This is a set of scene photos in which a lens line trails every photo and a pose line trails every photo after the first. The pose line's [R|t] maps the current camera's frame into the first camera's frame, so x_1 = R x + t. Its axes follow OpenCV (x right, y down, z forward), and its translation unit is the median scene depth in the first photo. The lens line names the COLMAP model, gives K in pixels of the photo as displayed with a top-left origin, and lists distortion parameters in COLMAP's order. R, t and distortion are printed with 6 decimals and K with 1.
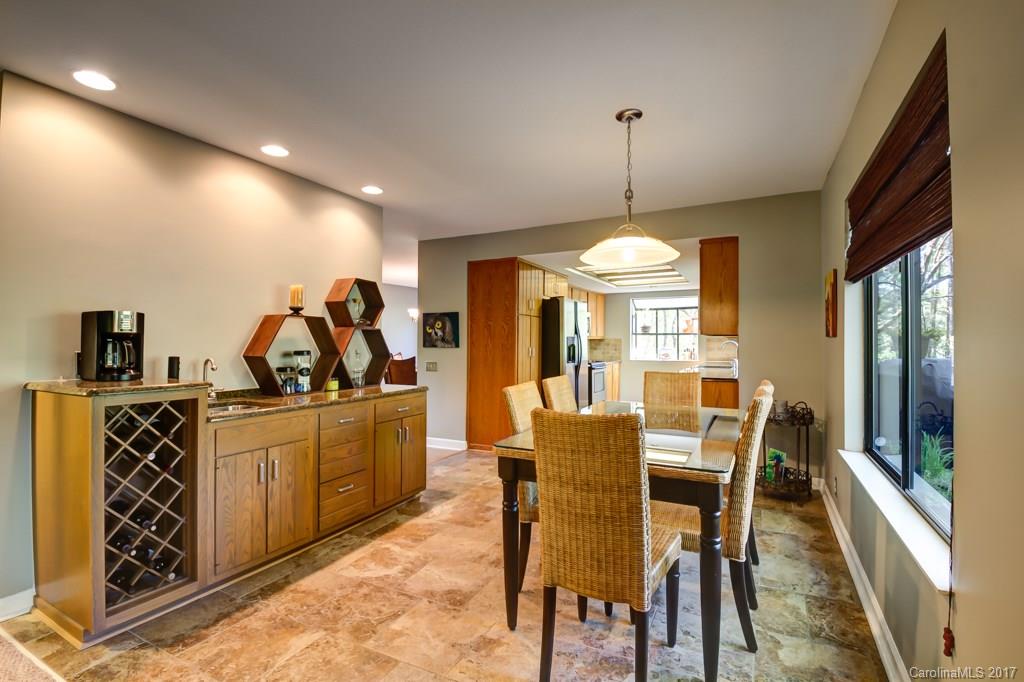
lens RADIAL K [[494.5, 0, 513.9], [0, 494.5, 339.1], [0, 0, 1]] dist [-0.003682, -0.001253]
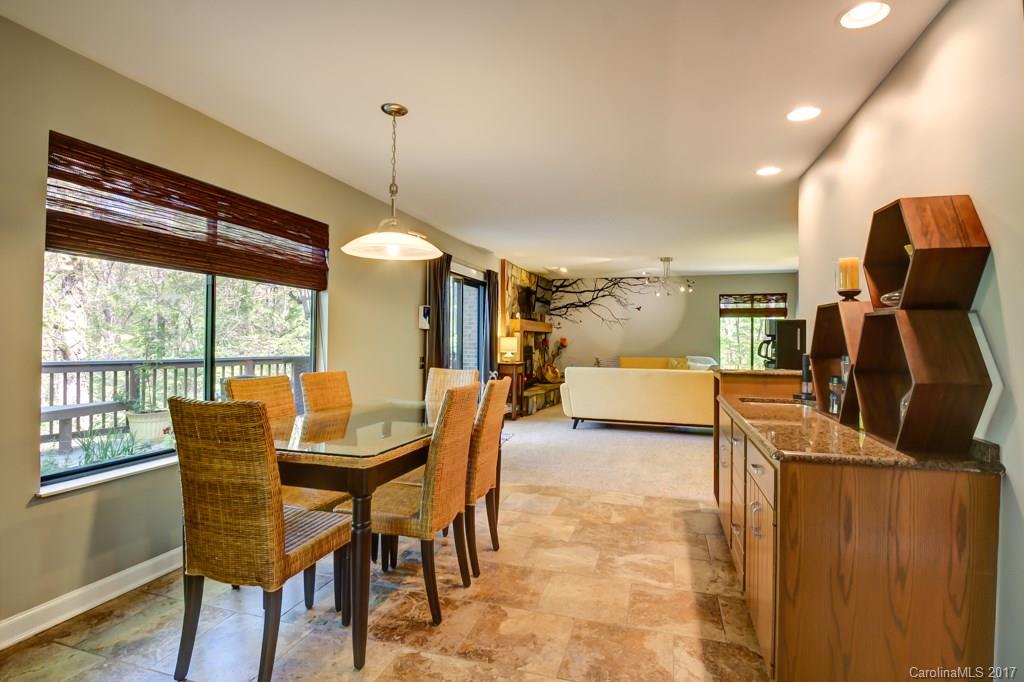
lens RADIAL K [[494.5, 0, 518.9], [0, 494.5, 338.8], [0, 0, 1]] dist [-0.003682, -0.001253]
pose [[-0.982993, -0.008424, -0.183451, 0.160769], [-0.007863, 0.999962, -0.003786, 0.011509], [0.183476, -0.002279, -0.983022, 1.991465]]
